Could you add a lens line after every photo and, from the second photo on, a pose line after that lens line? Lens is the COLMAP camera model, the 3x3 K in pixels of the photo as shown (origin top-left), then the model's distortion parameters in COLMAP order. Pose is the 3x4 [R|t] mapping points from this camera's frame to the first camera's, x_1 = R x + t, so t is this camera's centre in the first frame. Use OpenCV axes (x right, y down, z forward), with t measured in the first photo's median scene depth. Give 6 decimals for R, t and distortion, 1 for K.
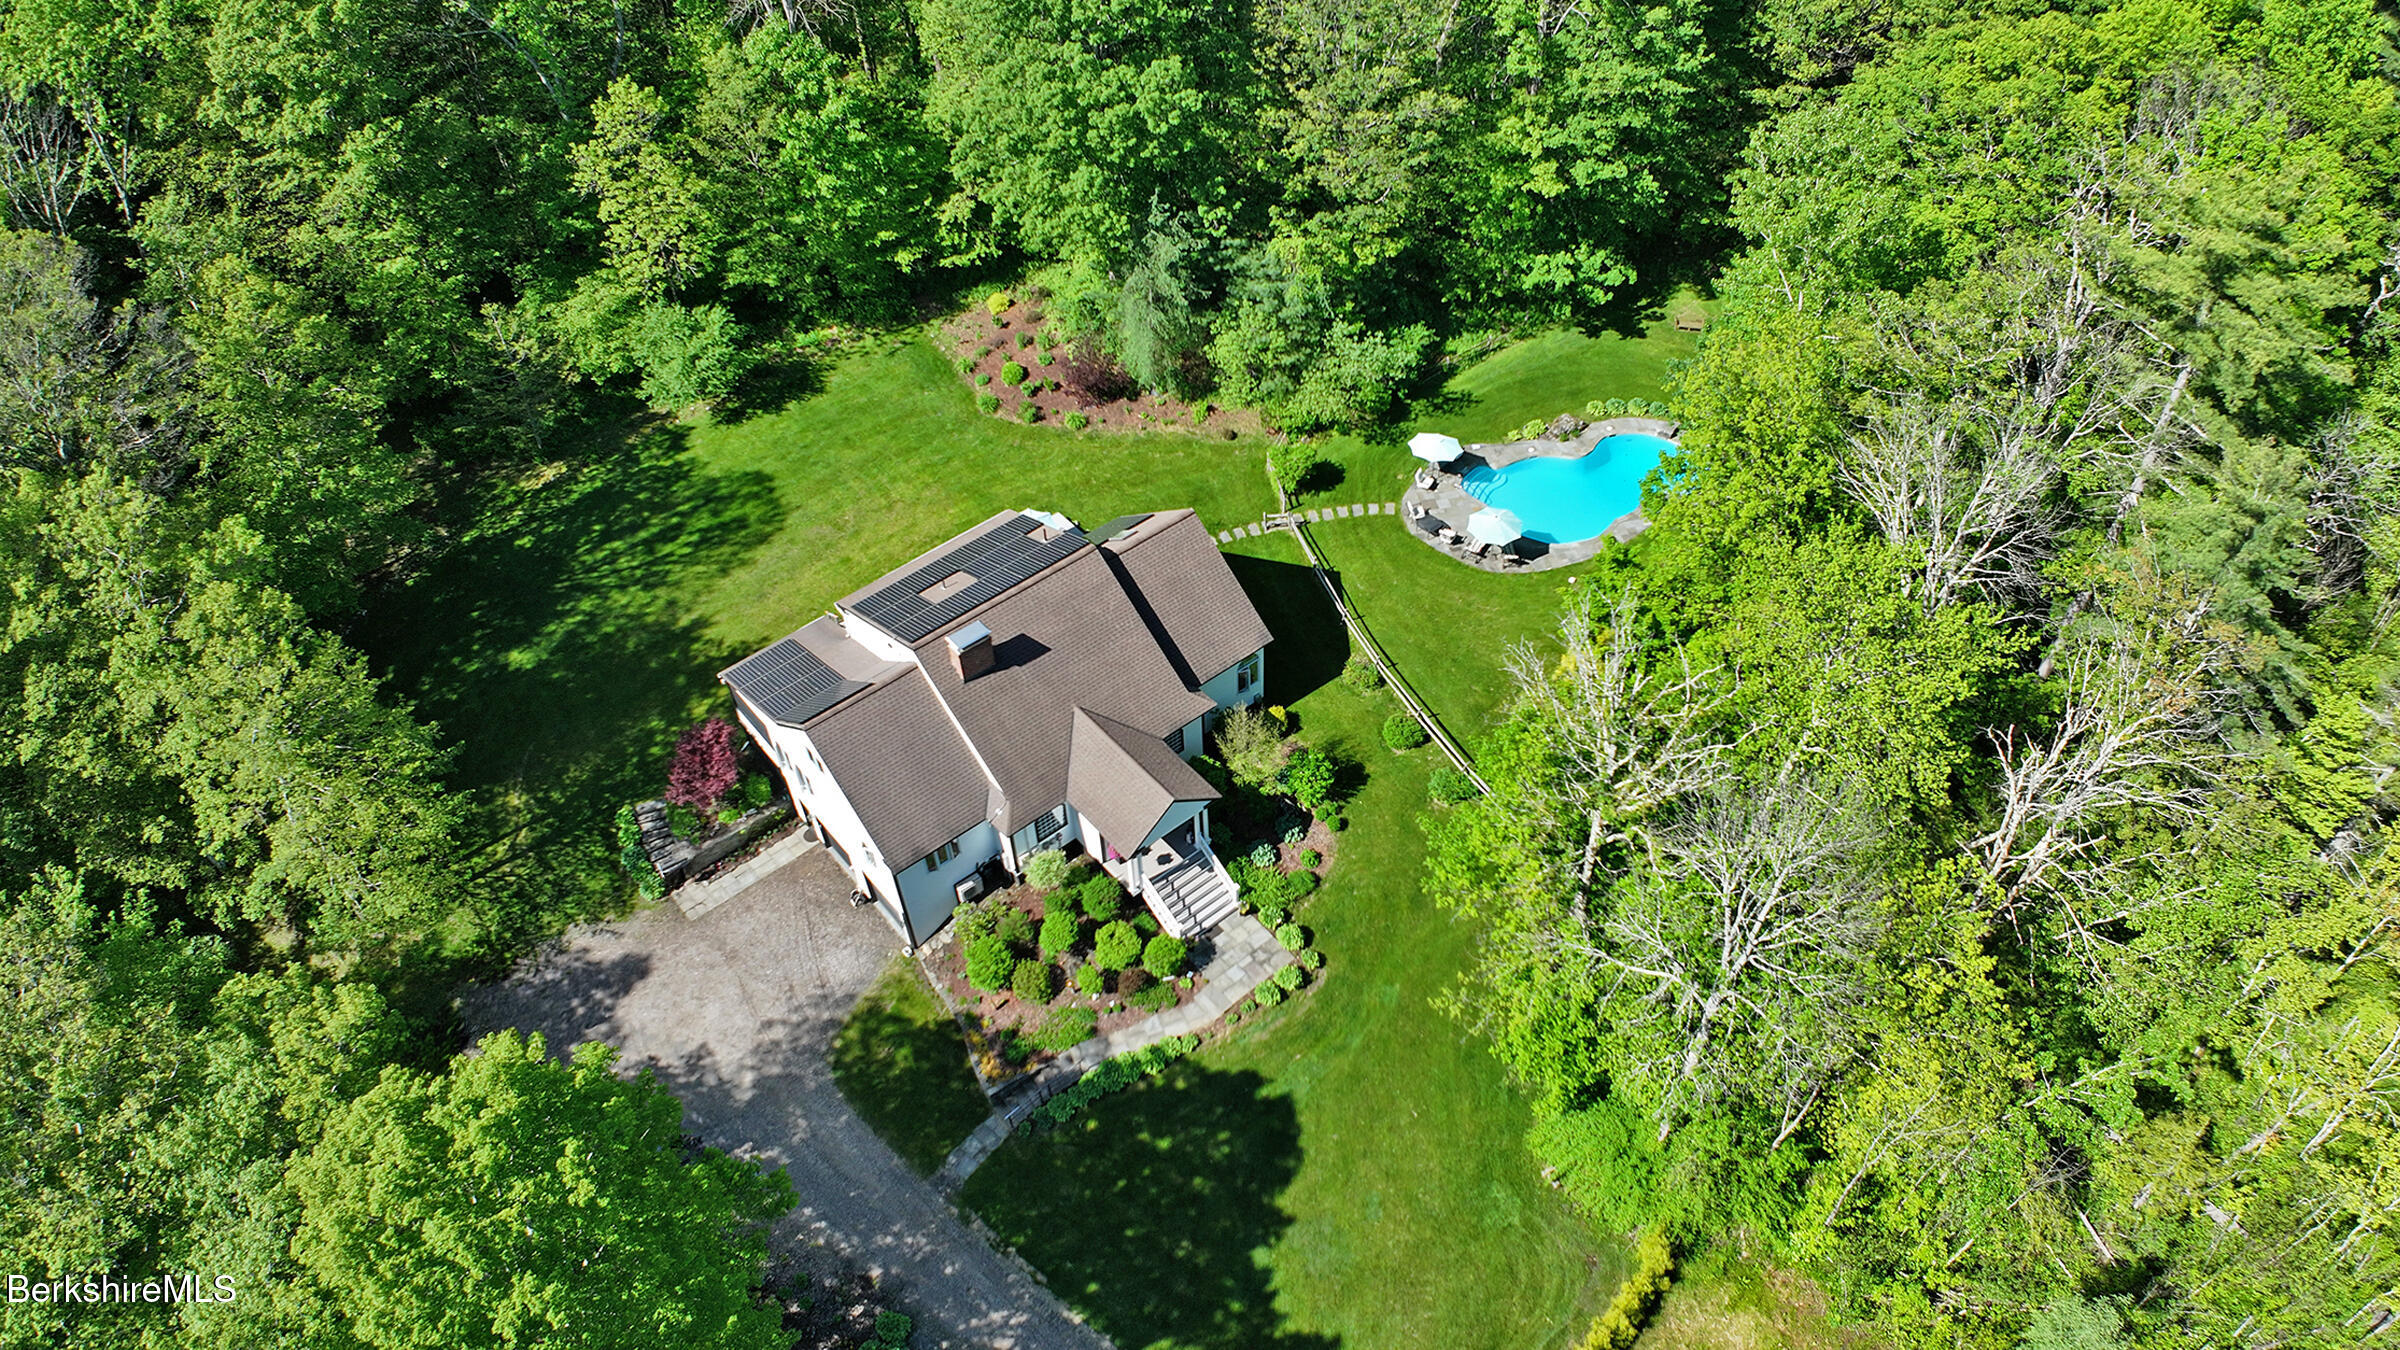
lens RADIAL K [[1475.8, 0, 1340.9], [0, 1475.8, 771.4], [0, 0, 1]] dist [-0.151388, 0.000812]
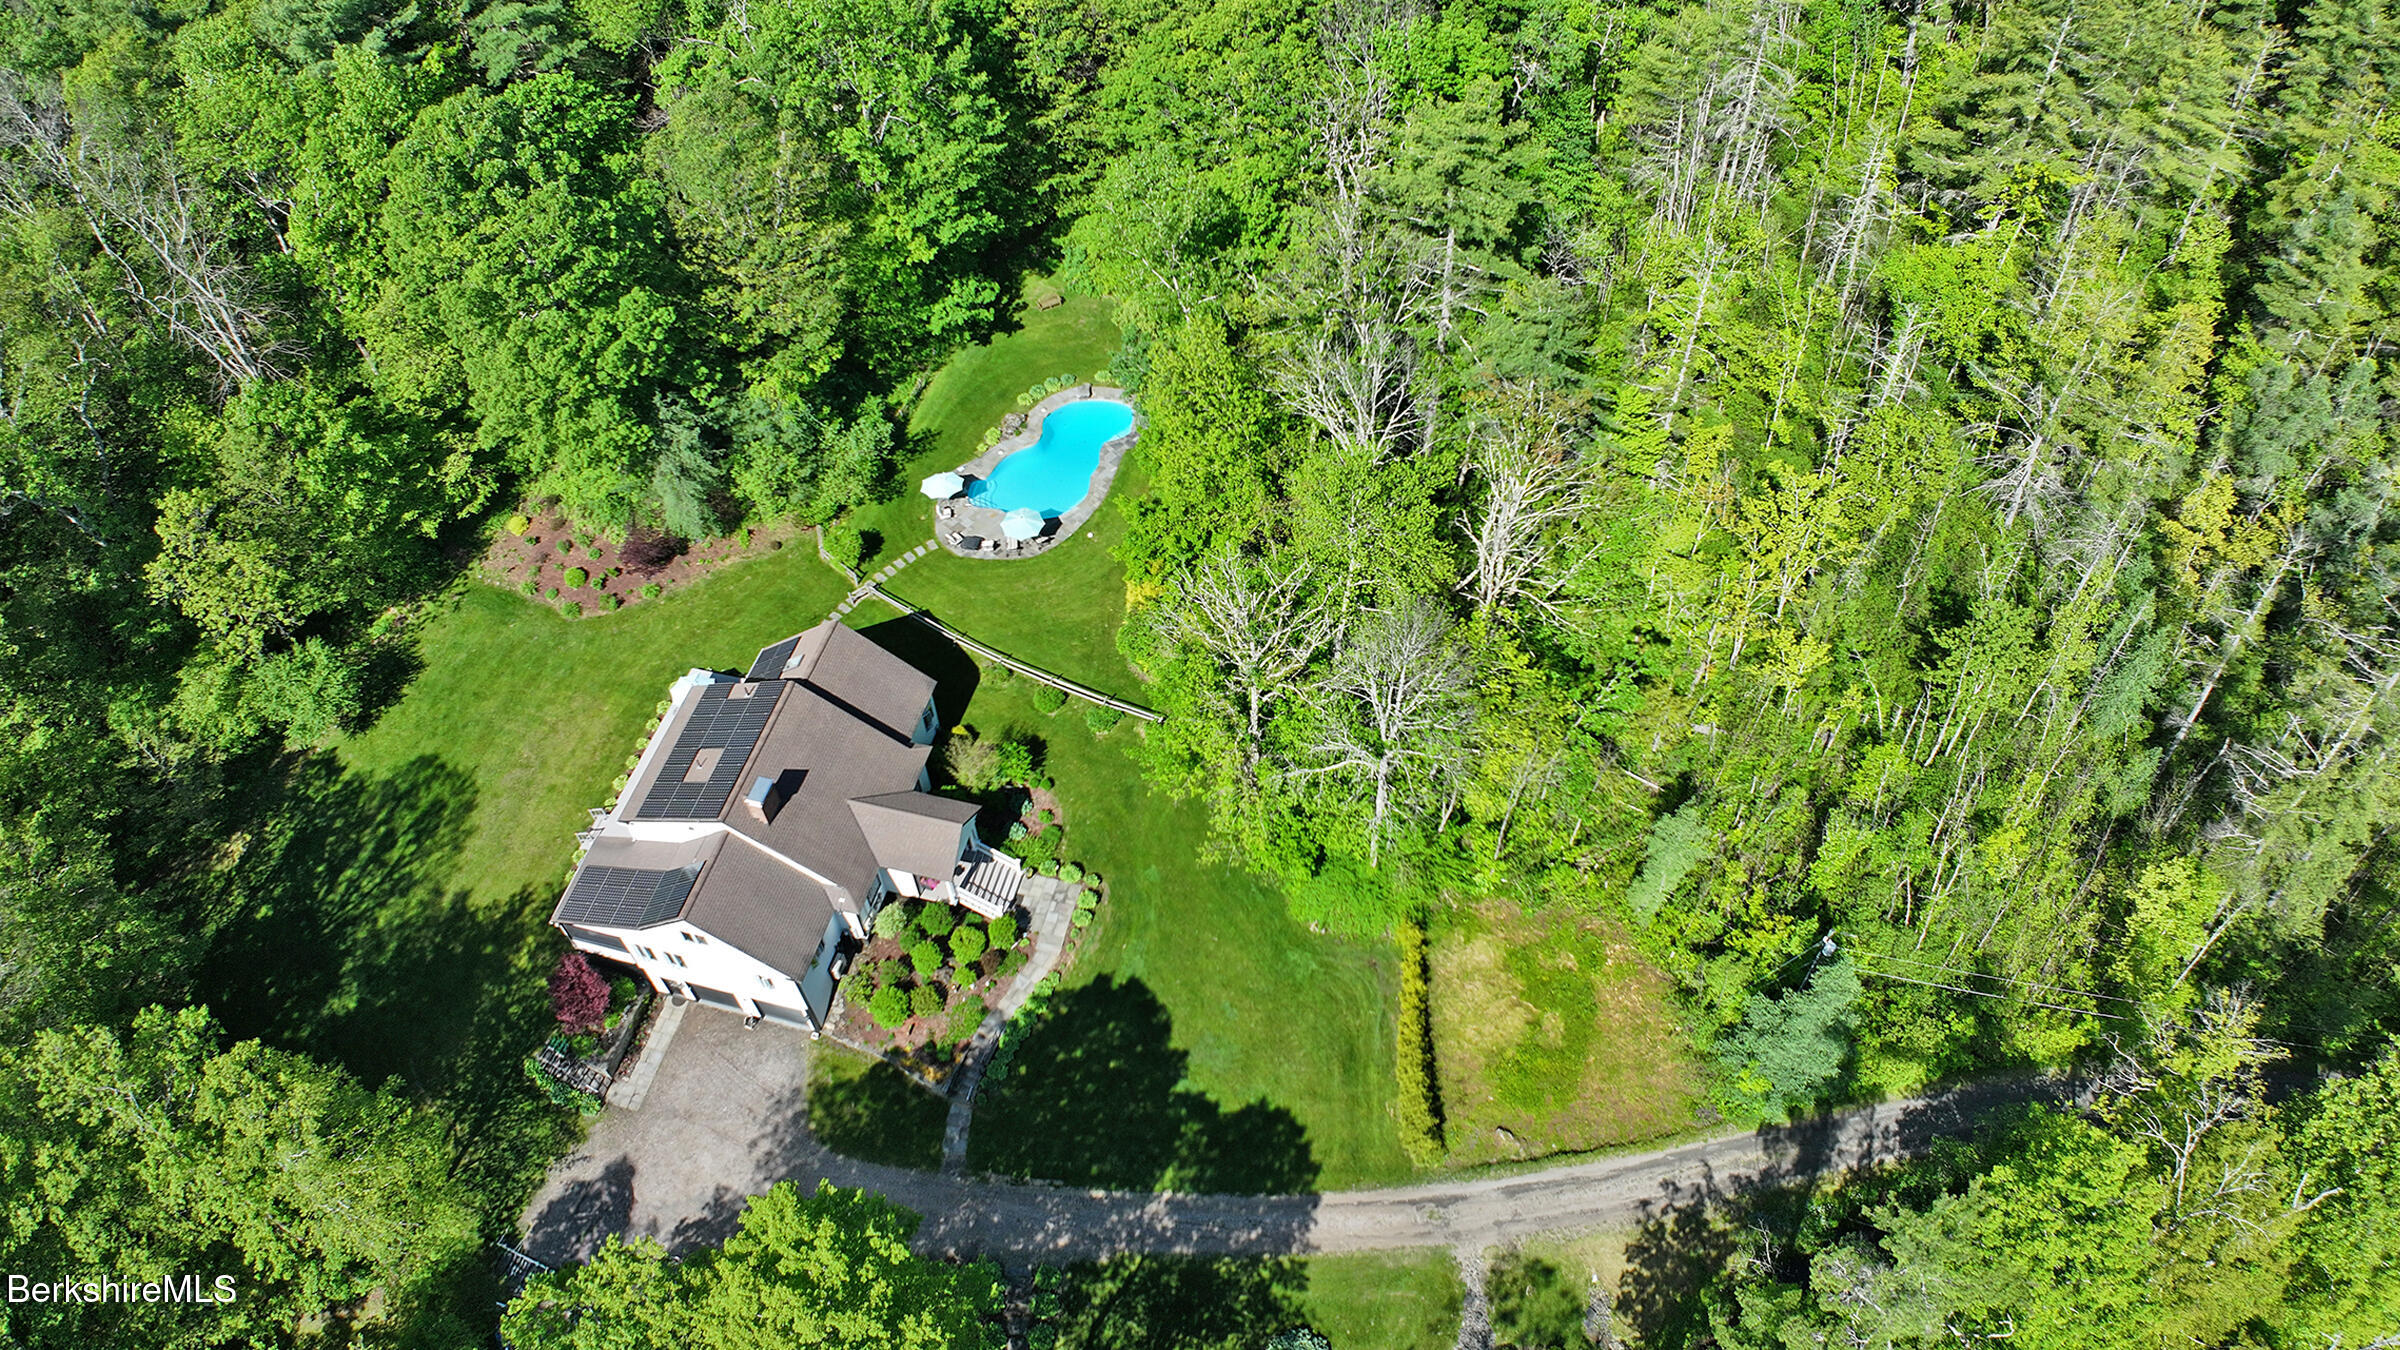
lens RADIAL K [[1492.4, 0, 1200.0], [0, 1492.4, 675.0], [0, 0, 1]] dist [-0.153640, -0.000604]
pose [[0.828348, -0.458393, 0.322049, -0.250875], [0.447837, 0.887207, 0.110932, -0.125987], [-0.336574, 0.052335, 0.940201, -0.278777]]
